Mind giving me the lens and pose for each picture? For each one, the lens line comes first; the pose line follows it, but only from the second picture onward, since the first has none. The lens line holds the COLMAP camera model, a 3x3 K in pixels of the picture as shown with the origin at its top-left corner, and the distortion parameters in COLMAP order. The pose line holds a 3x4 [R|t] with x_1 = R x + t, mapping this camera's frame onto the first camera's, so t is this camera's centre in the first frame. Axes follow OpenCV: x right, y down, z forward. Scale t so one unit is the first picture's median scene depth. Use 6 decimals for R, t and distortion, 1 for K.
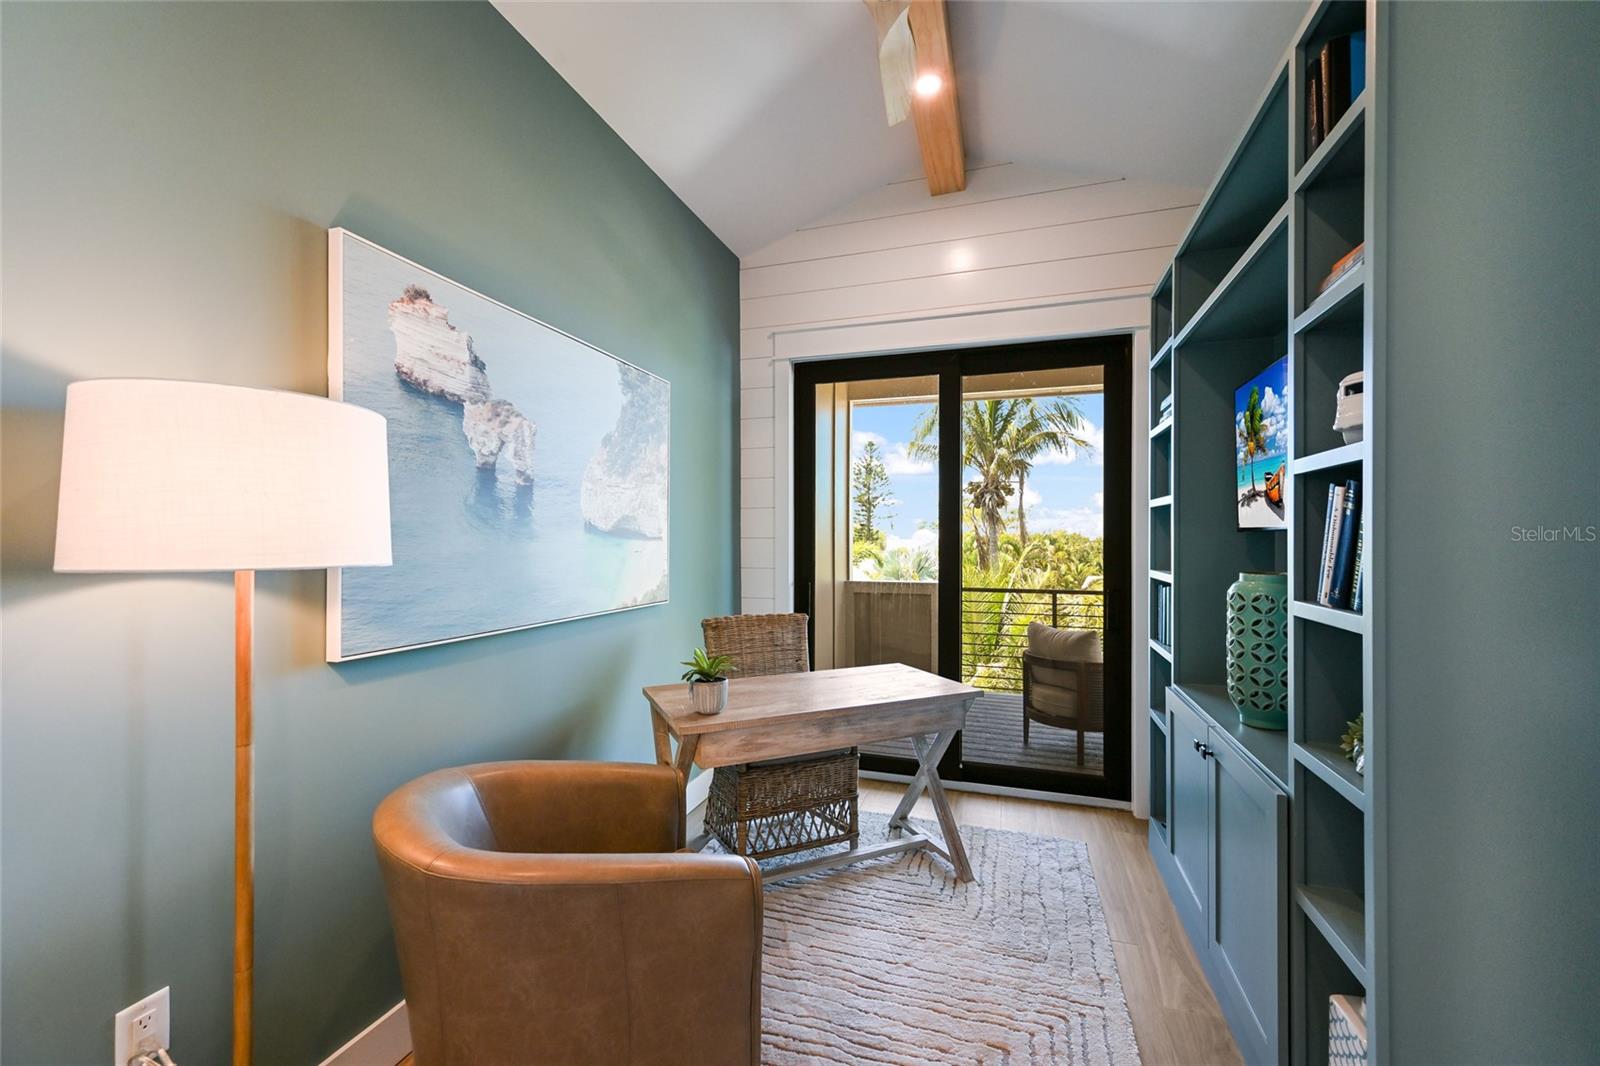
lens RADIAL K [[626.6, 0, 793.6], [0, 626.6, 540.4], [0, 0, 1]] dist [0.003968, 0.000279]
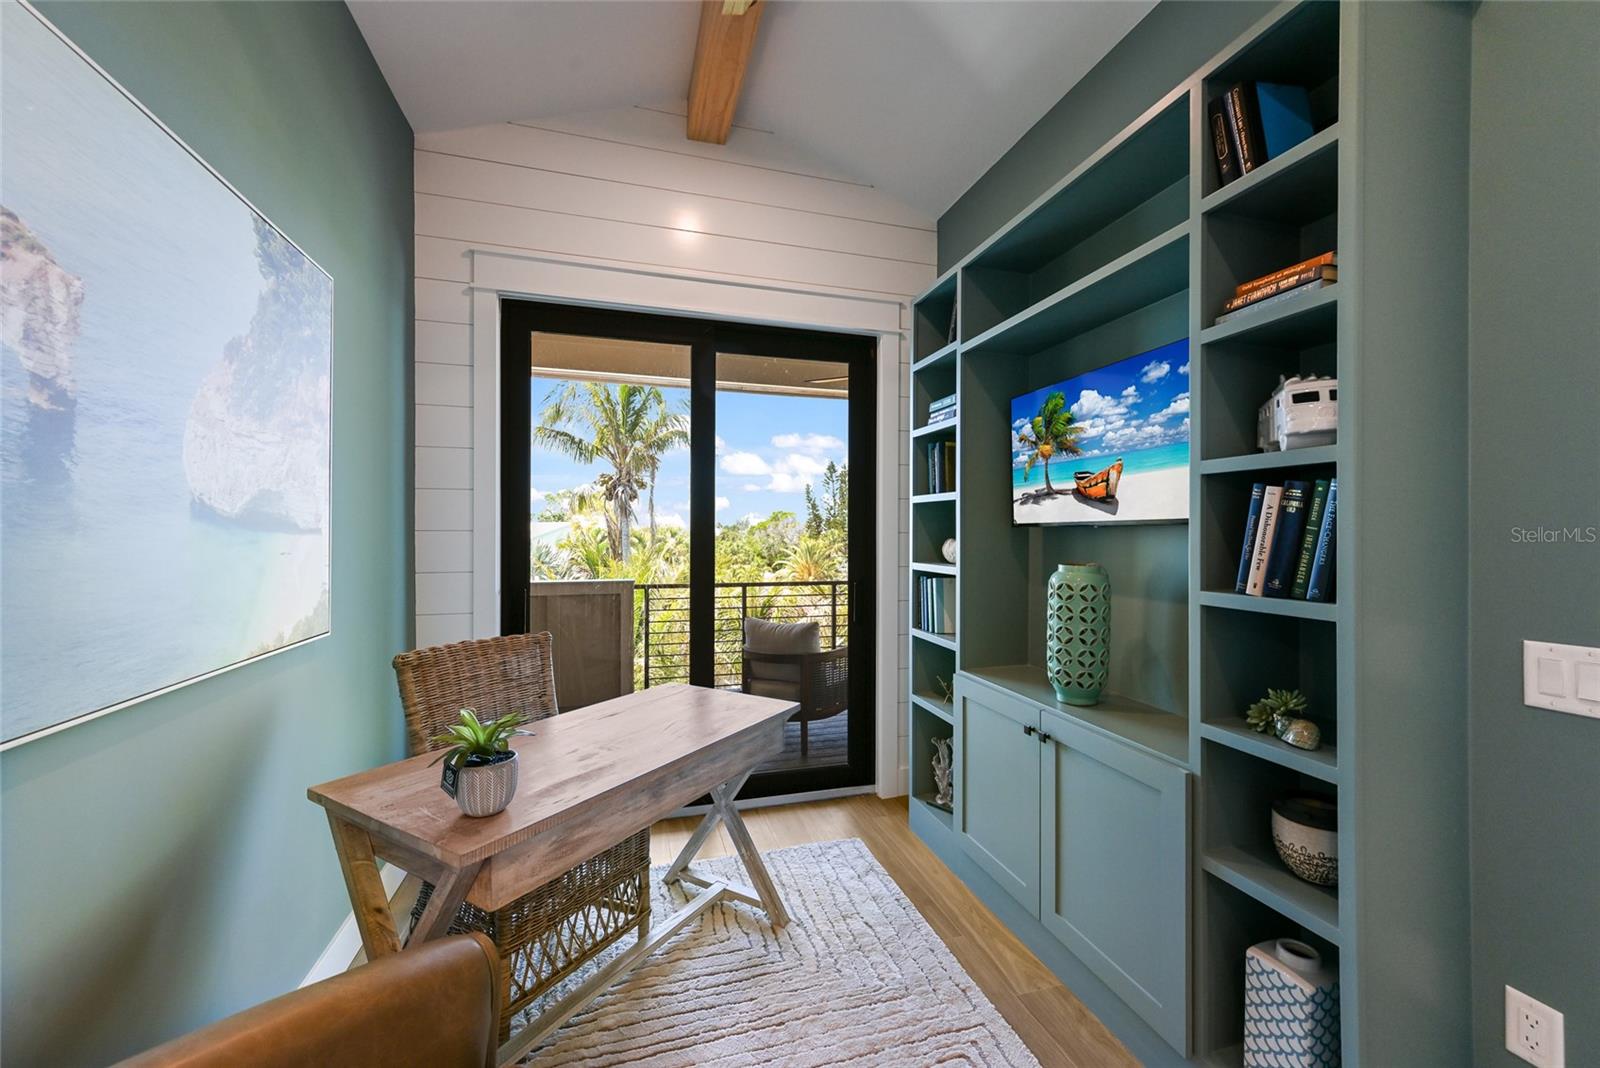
lens RADIAL K [[626.6, 0, 804.1], [0, 626.6, 532.7], [0, 0, 1]] dist [0.003968, 0.000279]
pose [[0.820177, 0.001922, 0.572107, -0.195276], [-0.001084, 0.999998, -0.001806, -0.000957], [-0.572109, 0.000862, 0.820177, 0.259582]]
